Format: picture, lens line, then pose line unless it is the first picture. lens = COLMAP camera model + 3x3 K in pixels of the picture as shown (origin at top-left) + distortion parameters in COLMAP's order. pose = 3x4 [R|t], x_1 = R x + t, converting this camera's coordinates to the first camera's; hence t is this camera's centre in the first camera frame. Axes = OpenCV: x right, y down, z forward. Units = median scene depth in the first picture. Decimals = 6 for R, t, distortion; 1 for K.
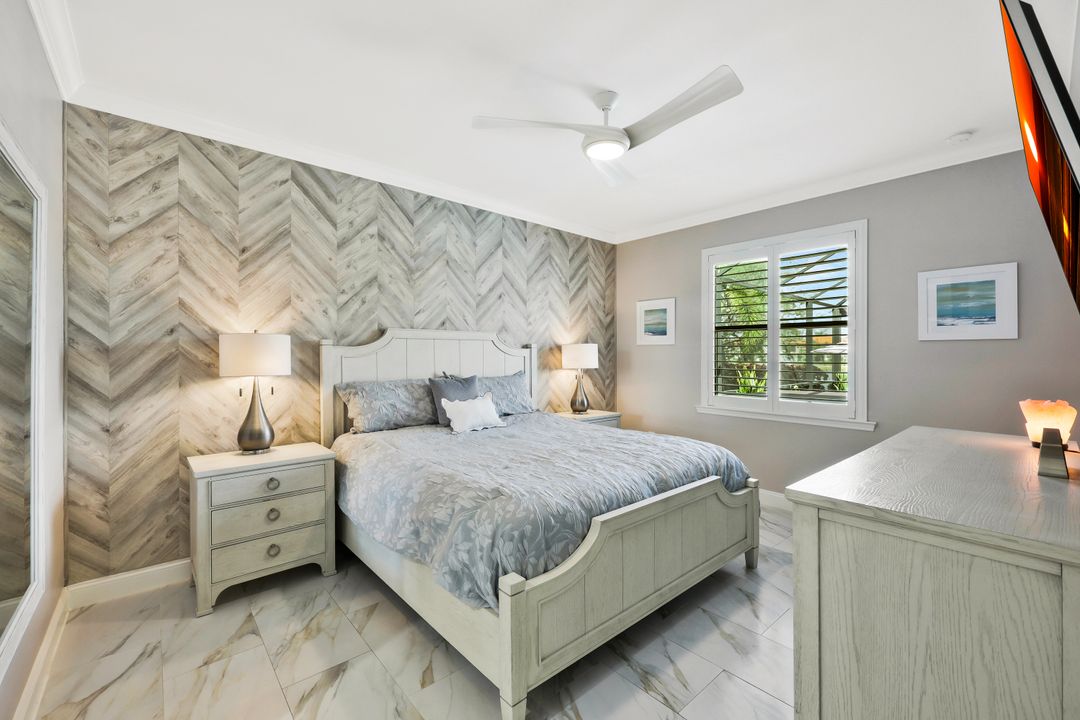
lens RADIAL K [[442.6, 0, 532.0], [0, 442.6, 361.2], [0, 0, 1]] dist [0.001415, 0.000208]
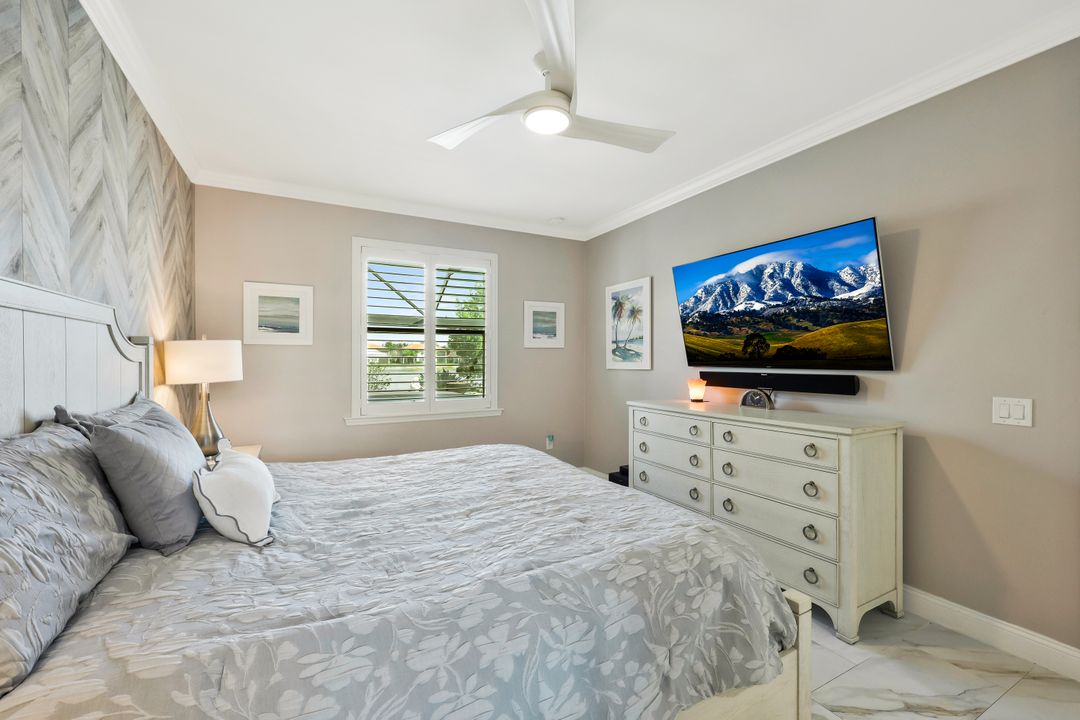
lens RADIAL K [[442.6, 0, 532.0], [0, 442.6, 361.2], [0, 0, 1]] dist [0.001415, 0.000208]
pose [[0.224137, -0.008007, 0.974525, -0.433433], [0.017918, 0.999831, 0.004094, -0.006770], [-0.974393, 0.016544, 0.224242, 0.533187]]
